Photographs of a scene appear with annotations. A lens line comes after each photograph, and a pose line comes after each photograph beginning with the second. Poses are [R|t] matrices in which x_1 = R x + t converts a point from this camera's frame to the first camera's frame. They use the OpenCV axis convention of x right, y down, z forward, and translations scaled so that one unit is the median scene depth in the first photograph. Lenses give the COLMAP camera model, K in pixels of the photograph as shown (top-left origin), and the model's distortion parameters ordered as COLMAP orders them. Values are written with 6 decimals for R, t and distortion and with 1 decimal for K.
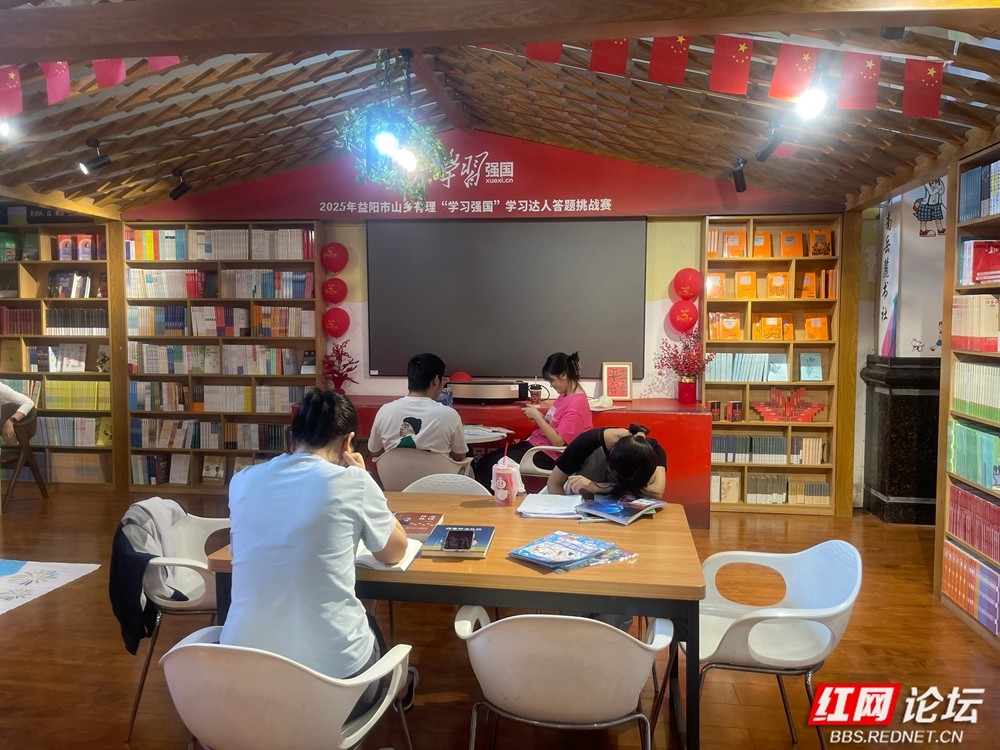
lens RADIAL K [[763.5, 0, 522.3], [0, 763.5, 370.5], [0, 0, 1]] dist [0.063230, -0.083591]
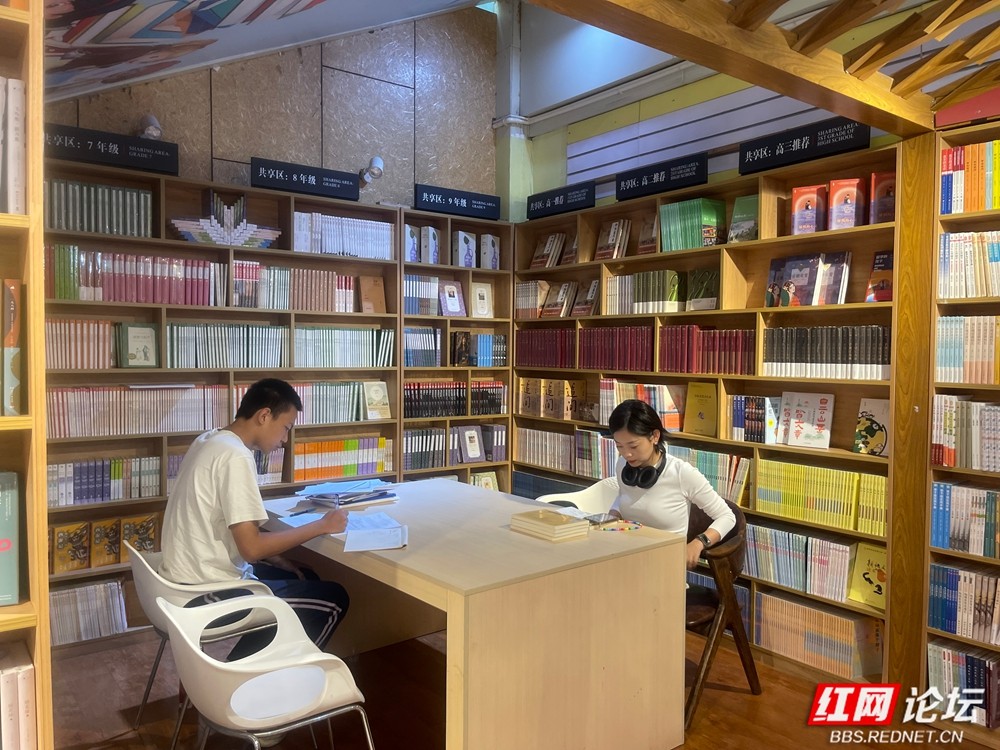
lens RADIAL K [[763.5, 0, 497.1], [0, 763.5, 371.6], [0, 0, 1]] dist [0.063230, -0.083591]
pose [[0.693846, 0.021794, -0.719793, -0.358369], [-0.047243, 0.998766, -0.015299, -0.031912], [0.718572, 0.044620, 0.694020, 0.492446]]
